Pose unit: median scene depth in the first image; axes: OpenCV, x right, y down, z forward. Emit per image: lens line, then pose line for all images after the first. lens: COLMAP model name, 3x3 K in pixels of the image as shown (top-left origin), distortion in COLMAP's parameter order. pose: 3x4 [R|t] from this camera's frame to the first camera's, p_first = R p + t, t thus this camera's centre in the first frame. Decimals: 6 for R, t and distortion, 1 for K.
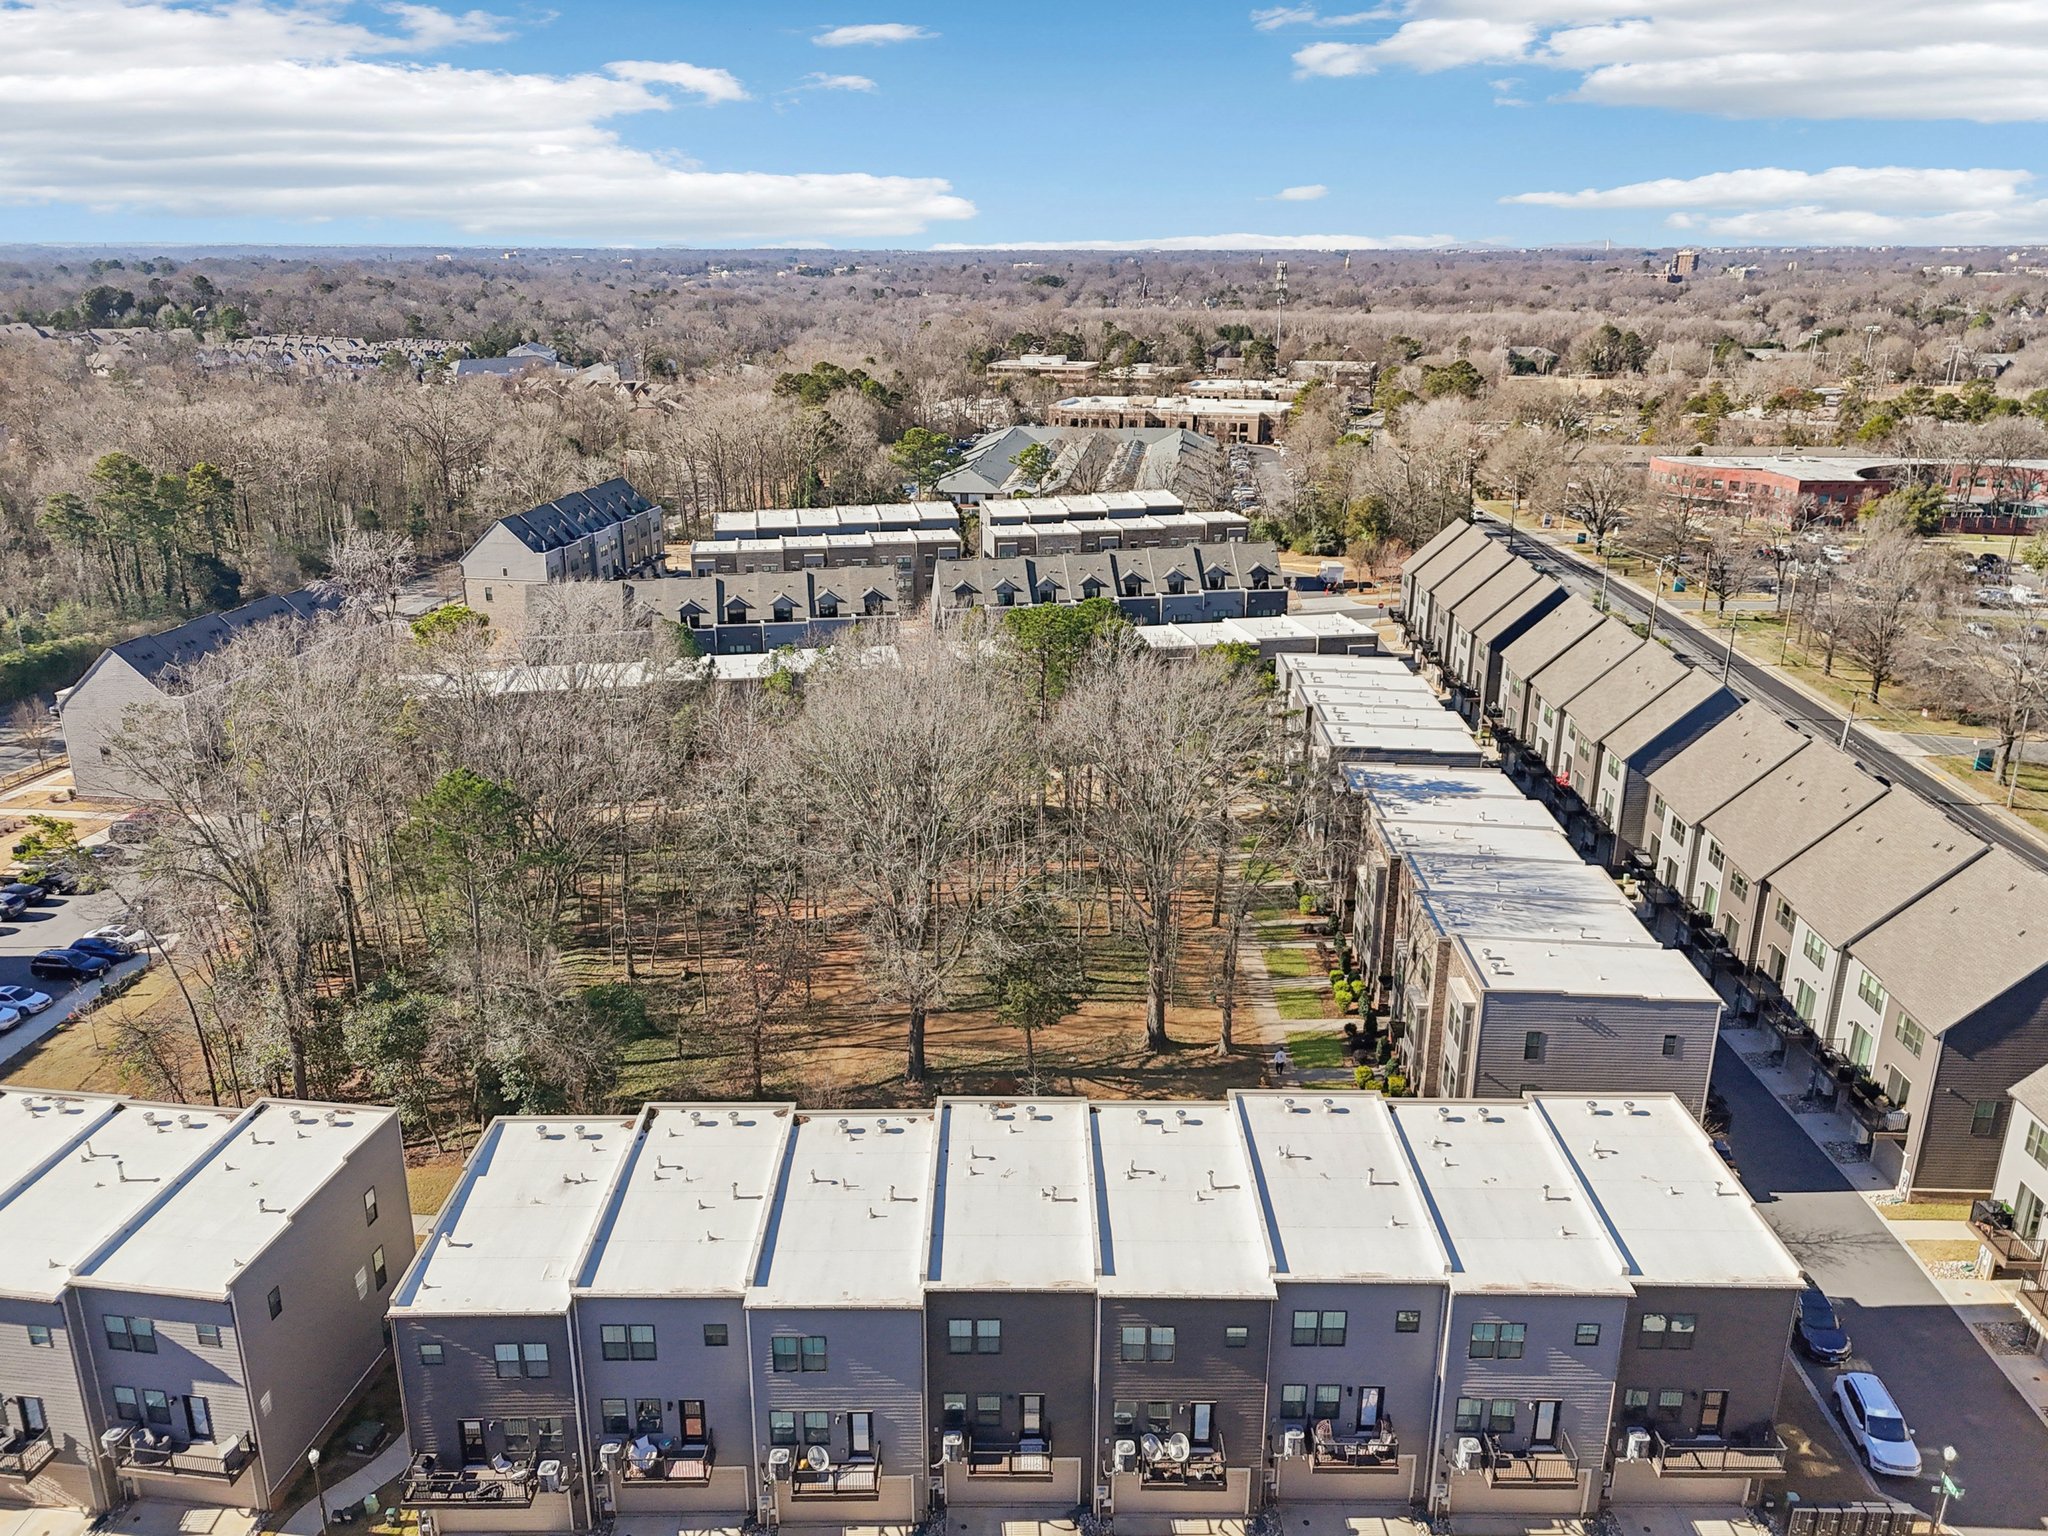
lens RADIAL K [[1525.1, 0, 1028.4], [0, 1525.1, 764.4], [0, 0, 1]] dist [0.078855, -0.072290]
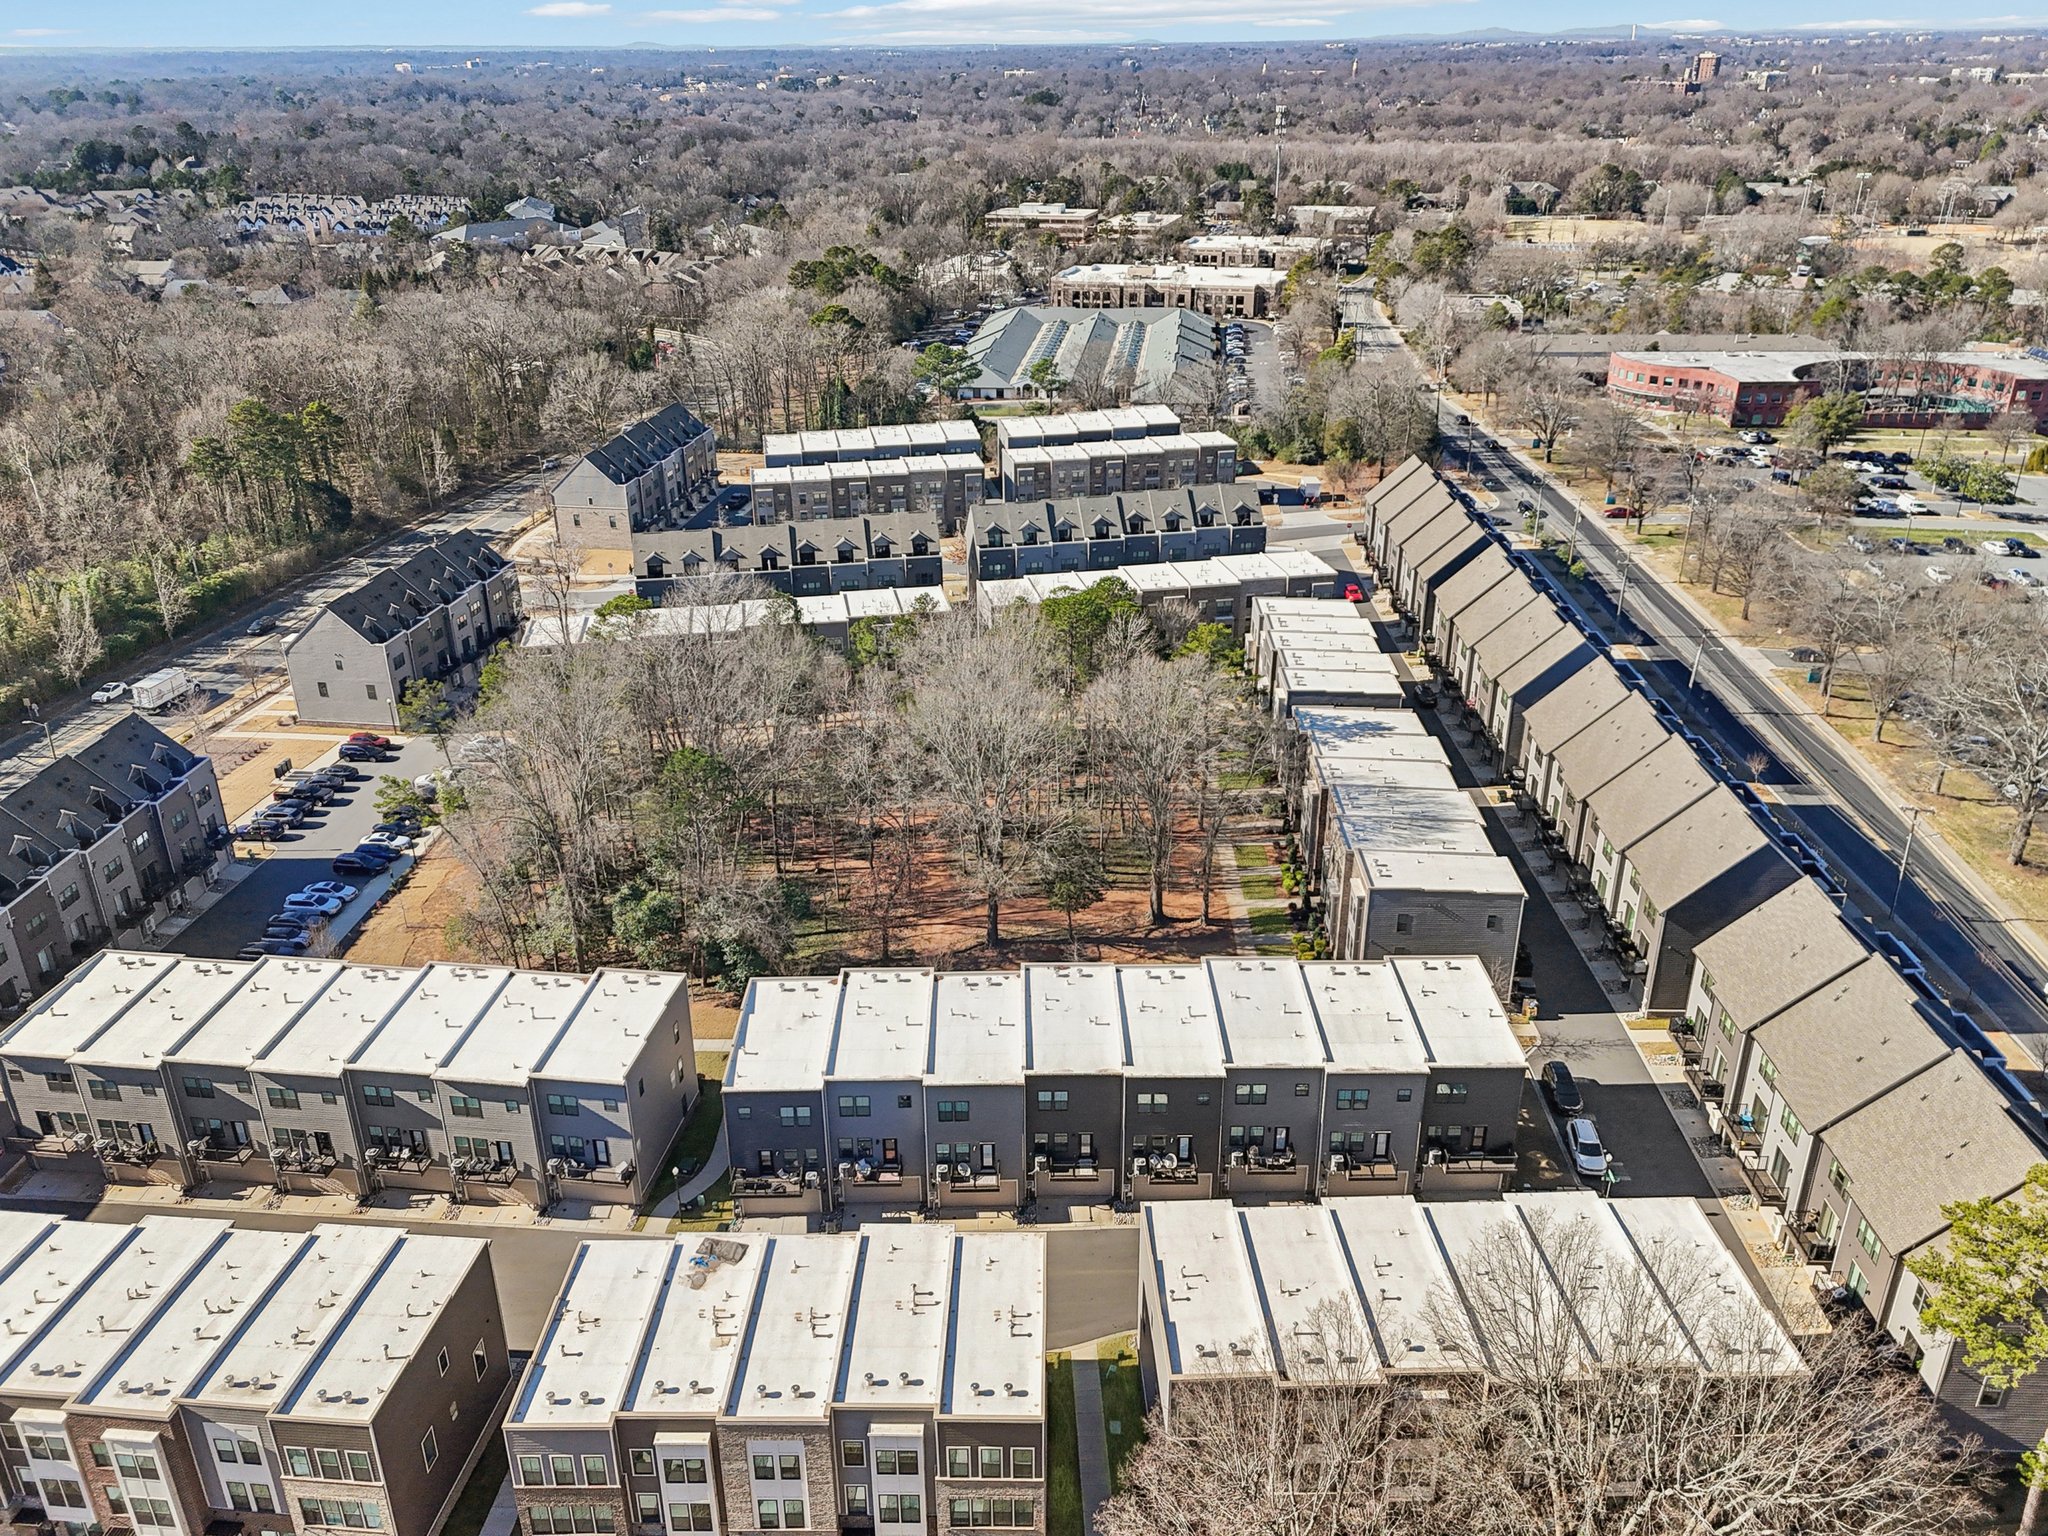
lens RADIAL K [[1561.4, 0, 1022.2], [0, 1561.4, 754.8], [0, 0, 1]] dist [0.079708, -0.071585]
pose [[0.999916, -0.012622, -0.002912, -0.036110], [0.012854, 0.994648, 0.102520, -0.120977], [0.001603, -0.102549, 0.994727, -0.436765]]
